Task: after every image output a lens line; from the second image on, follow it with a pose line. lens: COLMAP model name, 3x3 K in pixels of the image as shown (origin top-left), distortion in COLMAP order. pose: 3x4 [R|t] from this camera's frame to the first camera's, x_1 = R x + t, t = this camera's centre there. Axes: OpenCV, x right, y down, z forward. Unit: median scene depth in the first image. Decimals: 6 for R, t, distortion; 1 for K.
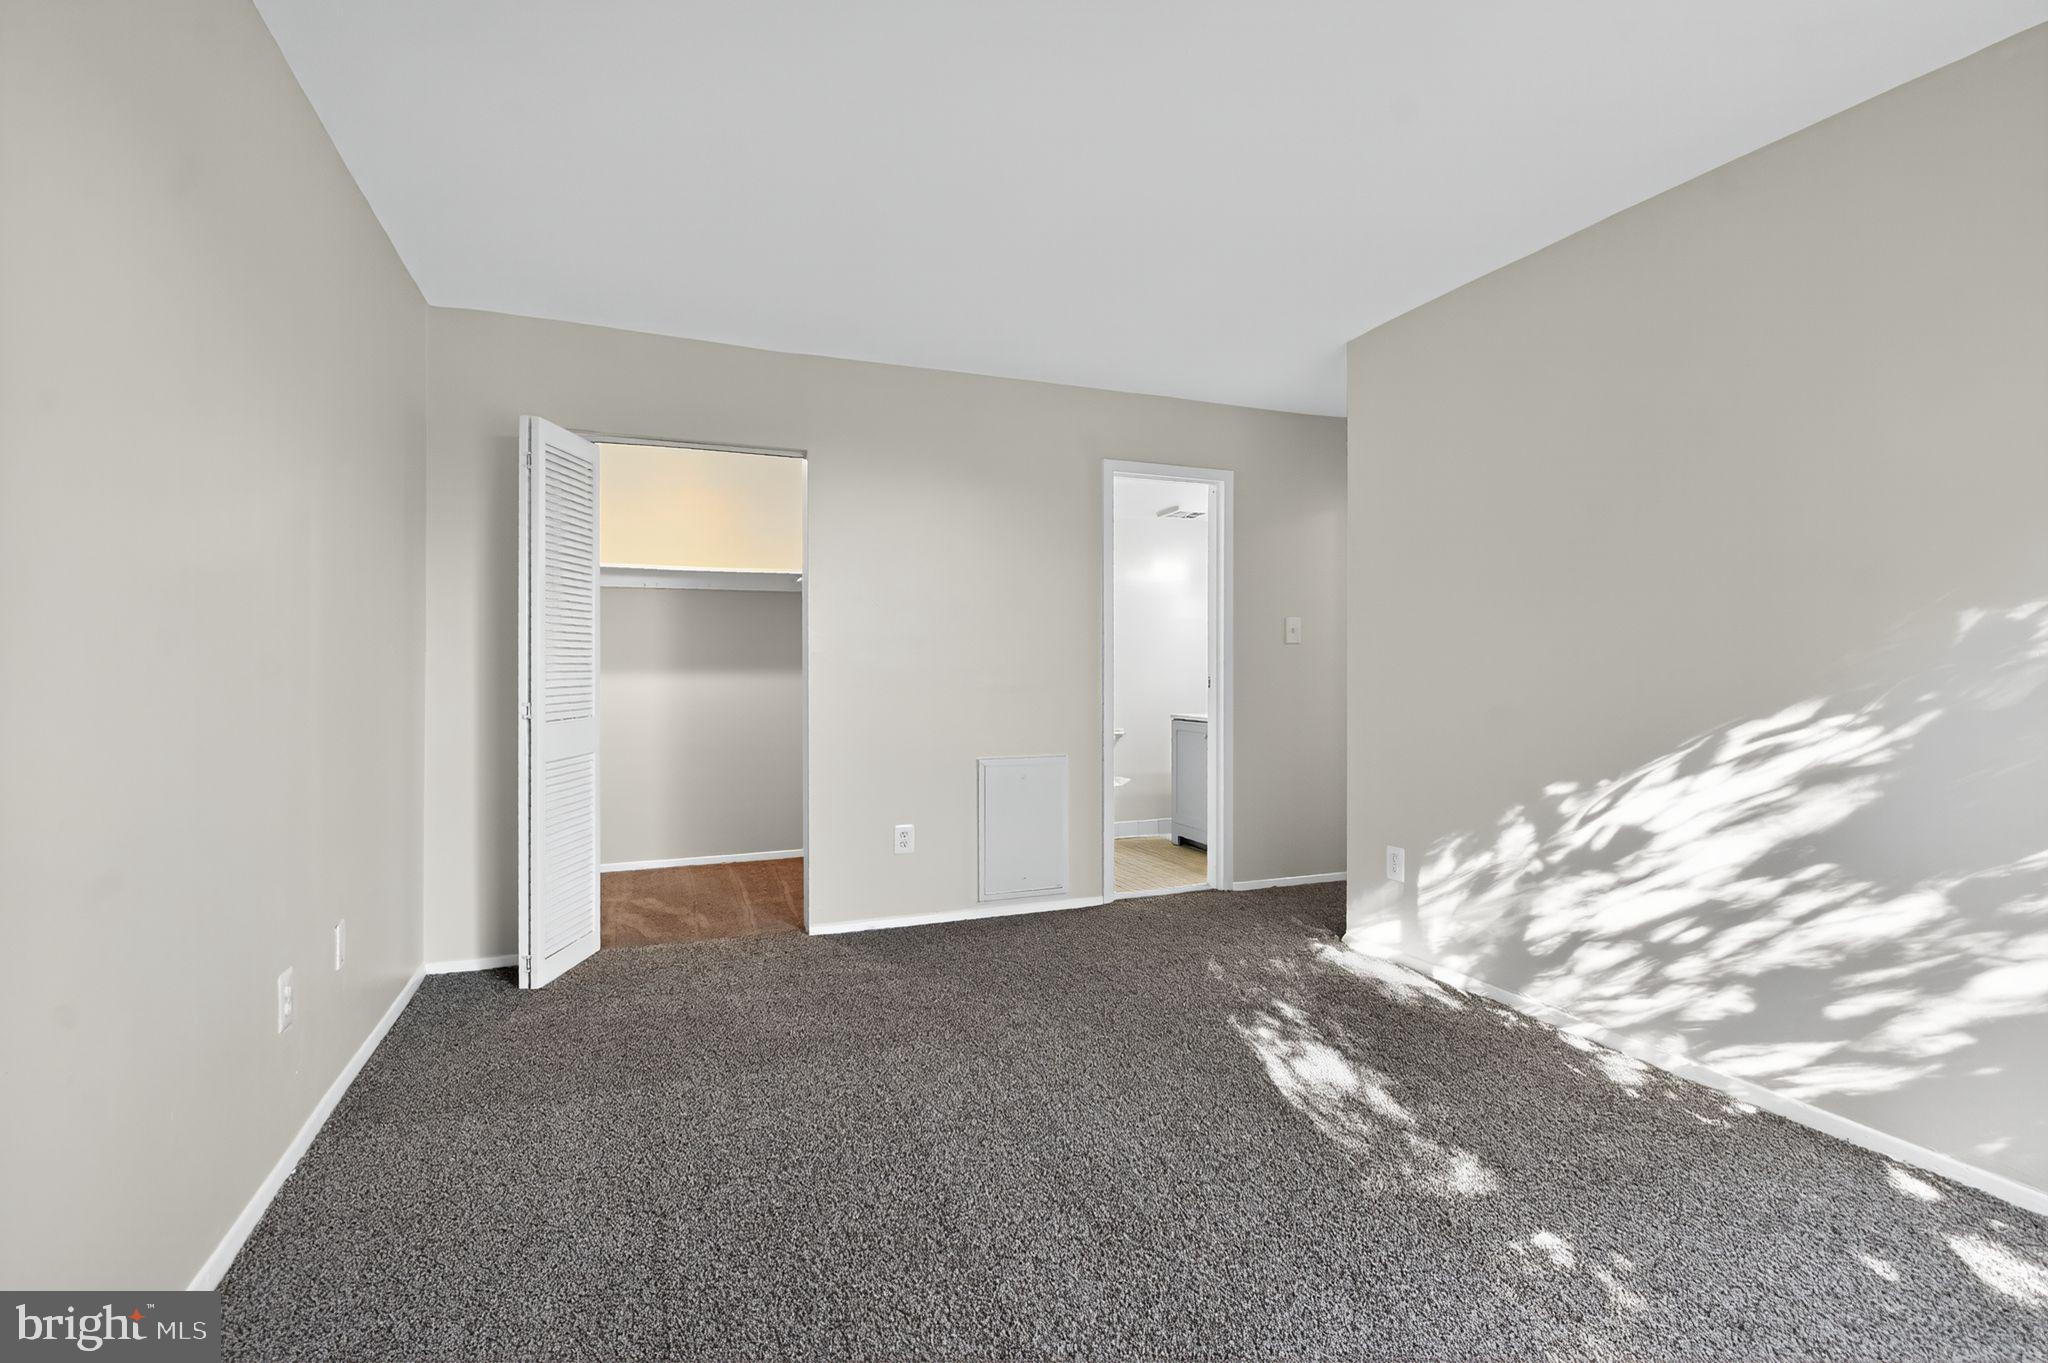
lens RADIAL K [[918.1, 0, 1028.5], [0, 918.1, 667.2], [0, 0, 1]] dist [-0.003512, -0.001015]
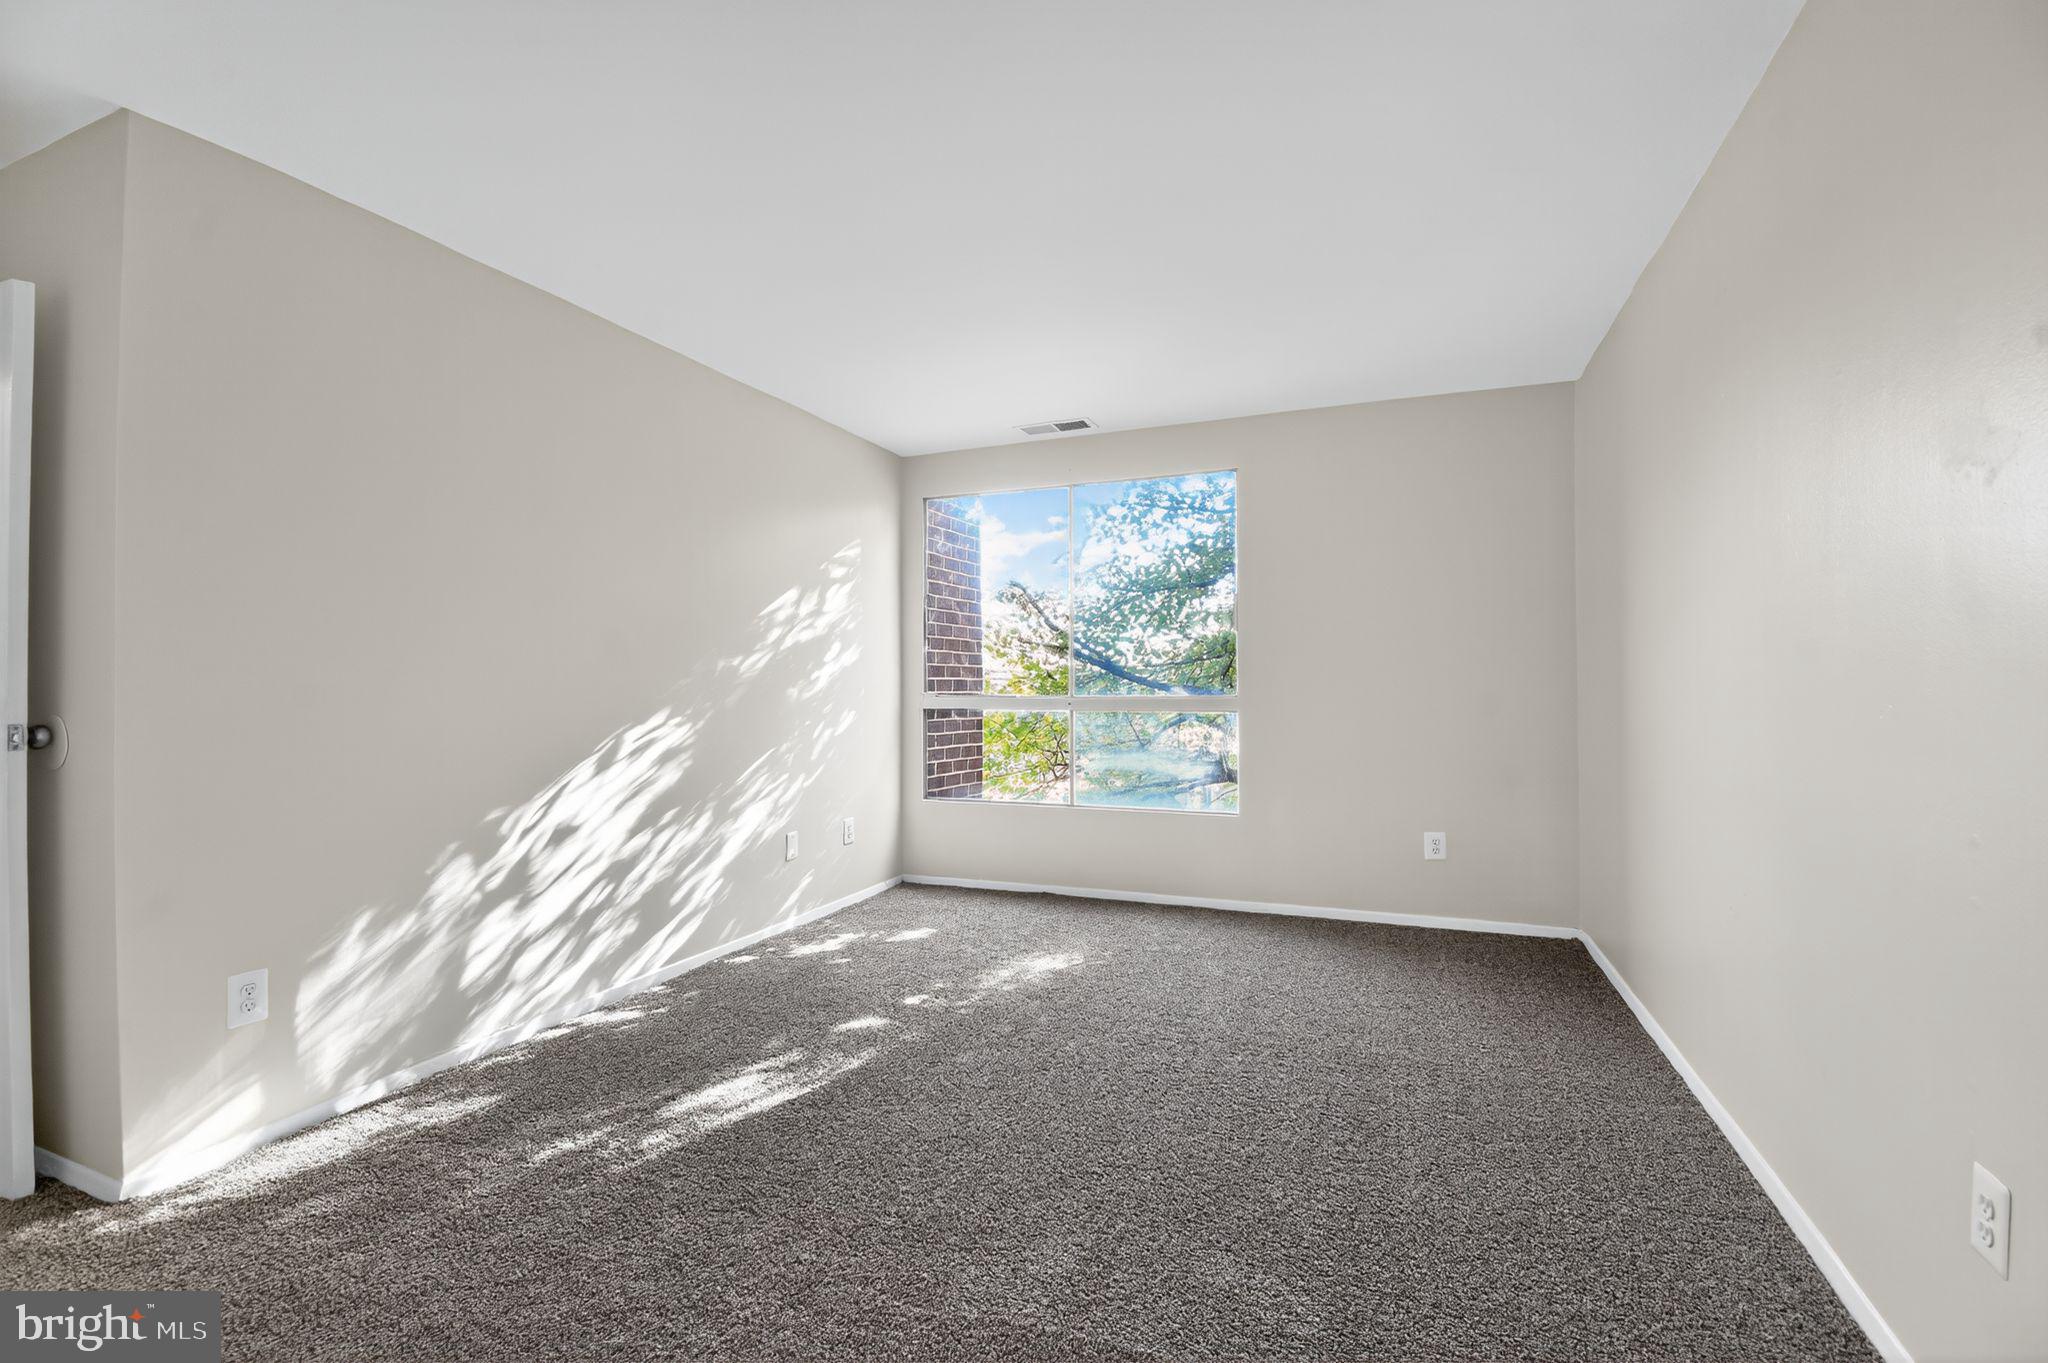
lens RADIAL K [[918.1, 0, 1022.5], [0, 918.1, 692.5], [0, 0, 1]] dist [-0.003512, -0.001015]
pose [[-0.724859, 0.002259, 0.688894, -0.590523], [0.008891, 0.999942, 0.006076, 0.002822], [-0.688840, 0.010529, -0.724837, 1.497412]]
